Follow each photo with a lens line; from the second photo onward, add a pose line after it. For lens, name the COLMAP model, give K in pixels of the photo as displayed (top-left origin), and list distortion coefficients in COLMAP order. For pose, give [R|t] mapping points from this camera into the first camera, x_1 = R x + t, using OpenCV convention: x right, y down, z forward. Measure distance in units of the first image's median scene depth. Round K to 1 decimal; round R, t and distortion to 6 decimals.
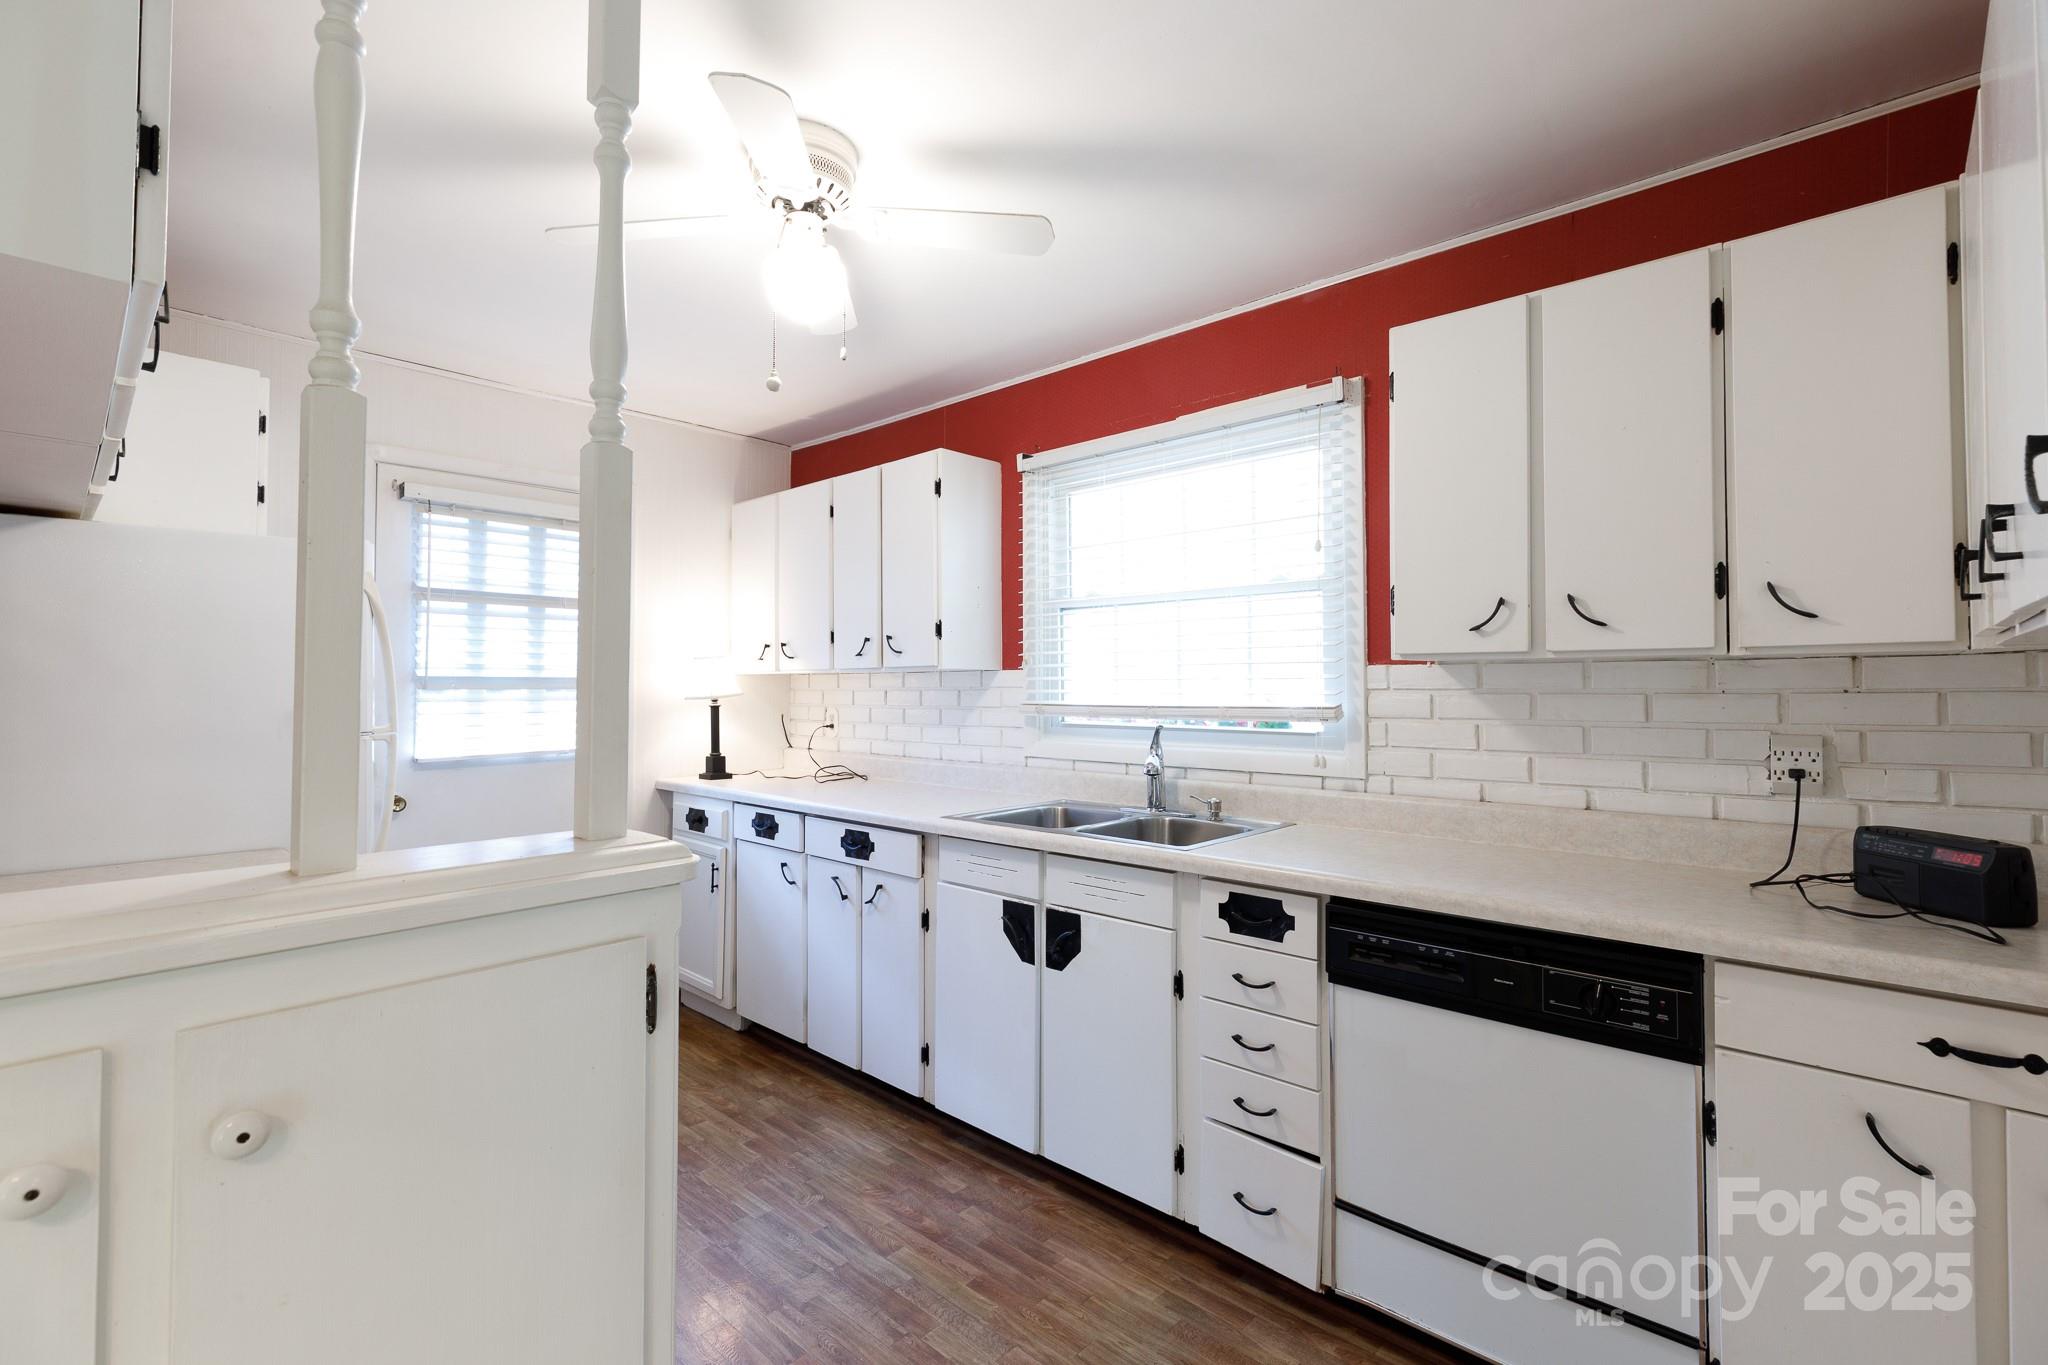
lens RADIAL K [[914.8, 0, 1024.2], [0, 914.8, 667.2], [0, 0, 1]] dist [-0.000692, 0.000015]
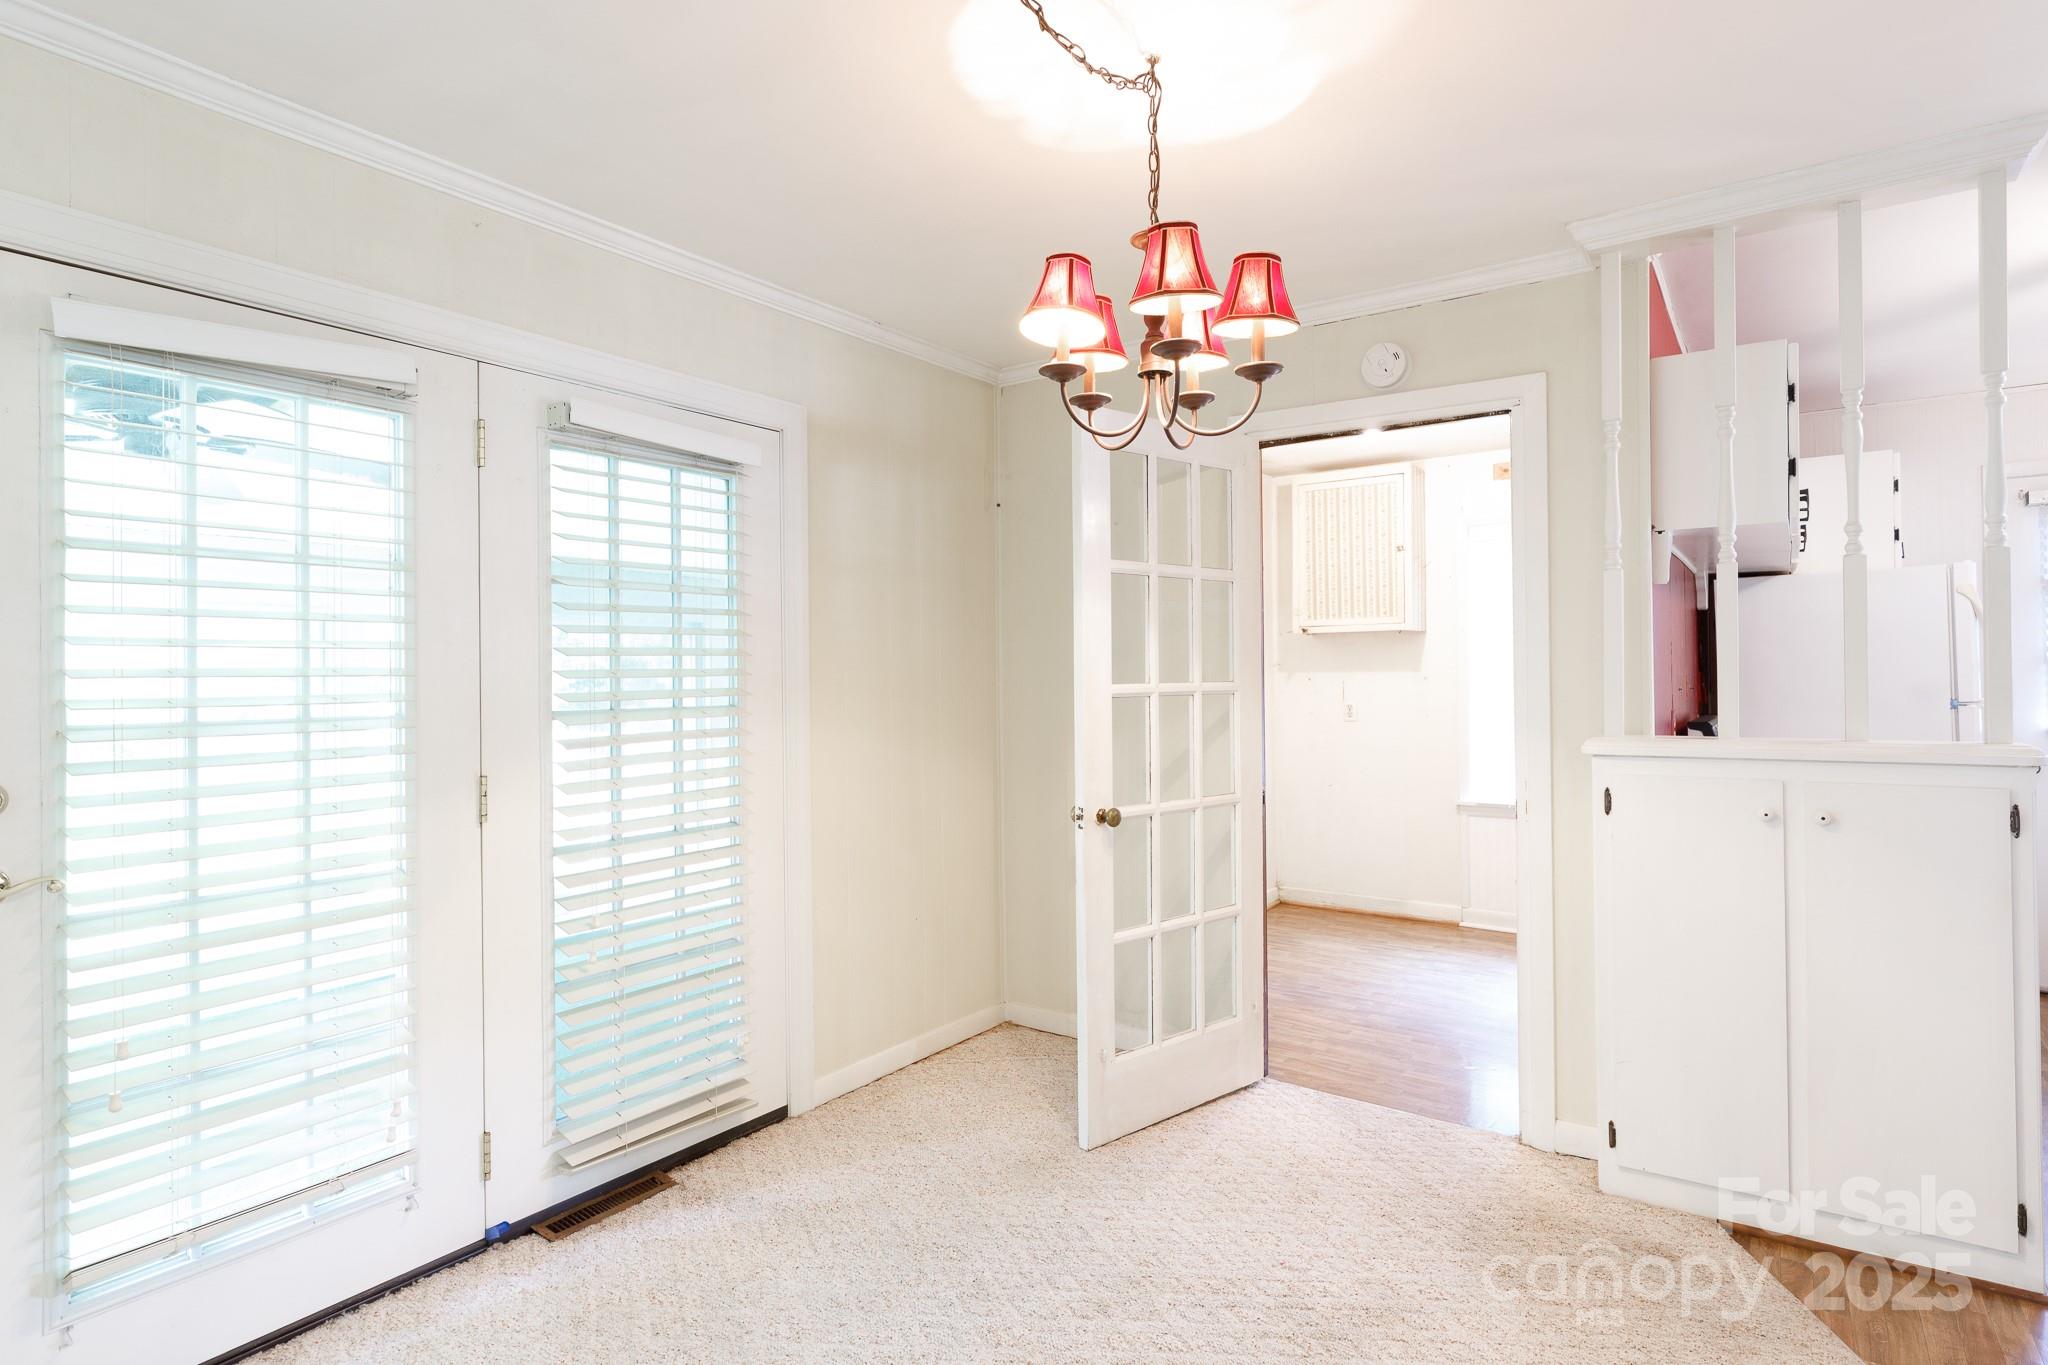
lens RADIAL K [[1102.1, 0, 1018.4], [0, 1102.1, 669.2], [0, 0, 1]] dist [-0.004780, 0.000660]
pose [[0.136747, -0.008028, -0.990573, 0.760320], [0.031305, 0.999503, -0.003779, -0.017108], [0.990111, -0.030493, 0.136930, -0.675299]]
